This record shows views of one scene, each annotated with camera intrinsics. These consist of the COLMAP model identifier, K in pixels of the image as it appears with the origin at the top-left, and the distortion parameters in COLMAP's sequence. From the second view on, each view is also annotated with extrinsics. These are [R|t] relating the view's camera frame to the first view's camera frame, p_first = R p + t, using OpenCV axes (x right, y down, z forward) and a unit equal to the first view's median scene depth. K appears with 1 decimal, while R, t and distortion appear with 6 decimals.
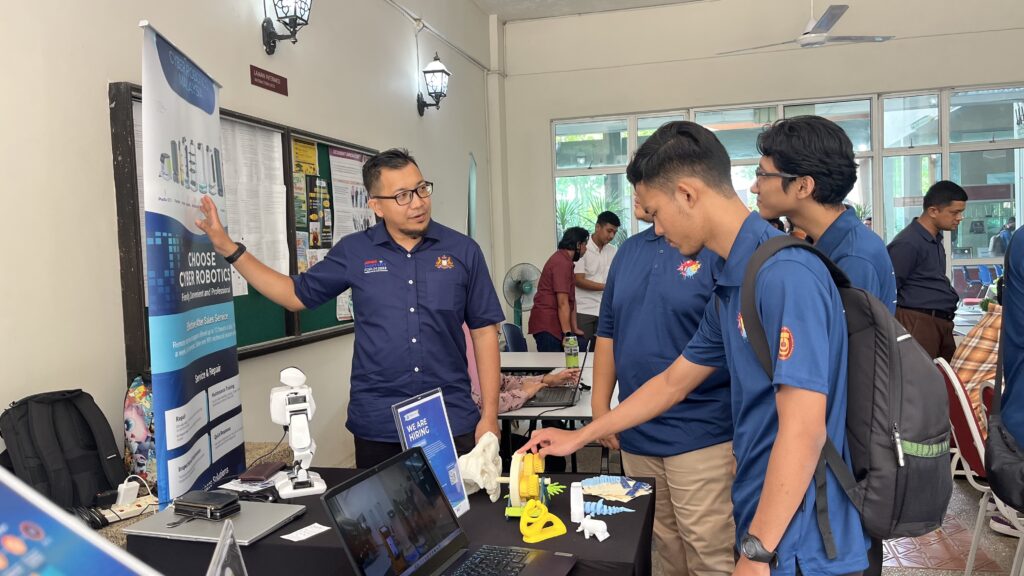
lens RADIAL K [[777.8, 0, 512.2], [0, 777.8, 268.3], [0, 0, 1]] dist [-0.003550, -0.000286]
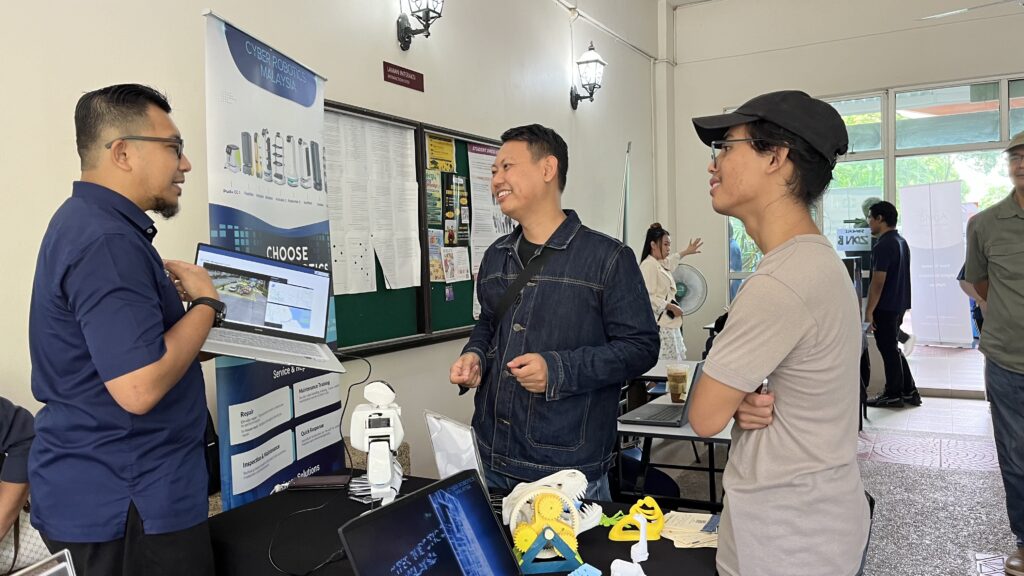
lens RADIAL K [[766.1, 0, 512.0], [0, 766.1, 288.0], [0, 0, 1]] dist [-0.002455, -0.002426]
pose [[0.963288, 0.019015, -0.267796, 0.088271], [-0.013234, 0.999639, 0.023378, 0.003547], [0.268144, -0.018976, 0.963192, 0.089768]]
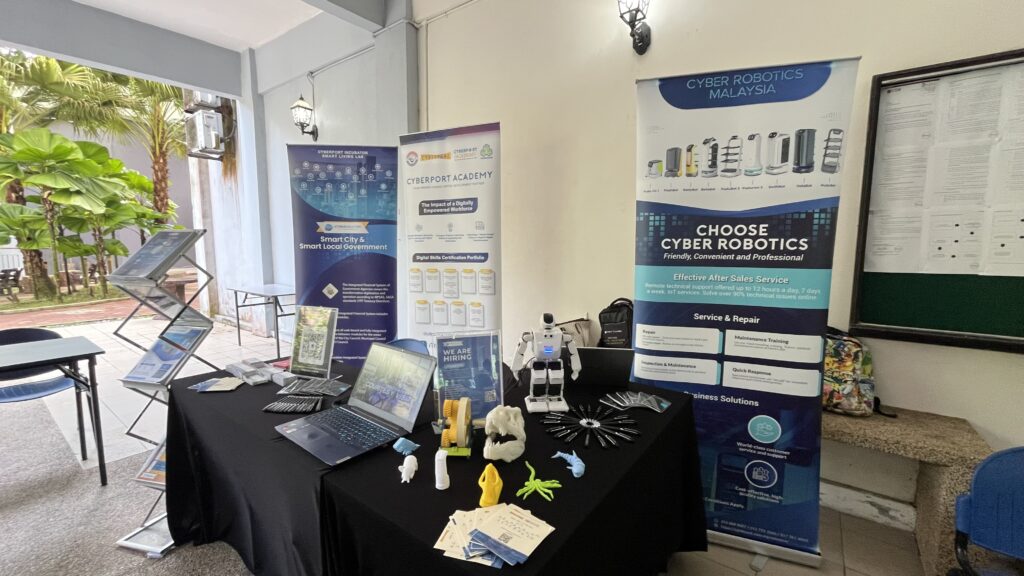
lens RADIAL K [[419.3, 0, 512.0], [0, 419.3, 288.0], [0, 0, 1]] dist [-0.000562, -0.000060]
pose [[-0.395727, 0.131703, -0.908876, 0.250556], [-0.011613, 0.988867, 0.148351, -0.010251], [0.918295, 0.069261, -0.389791, 0.609924]]
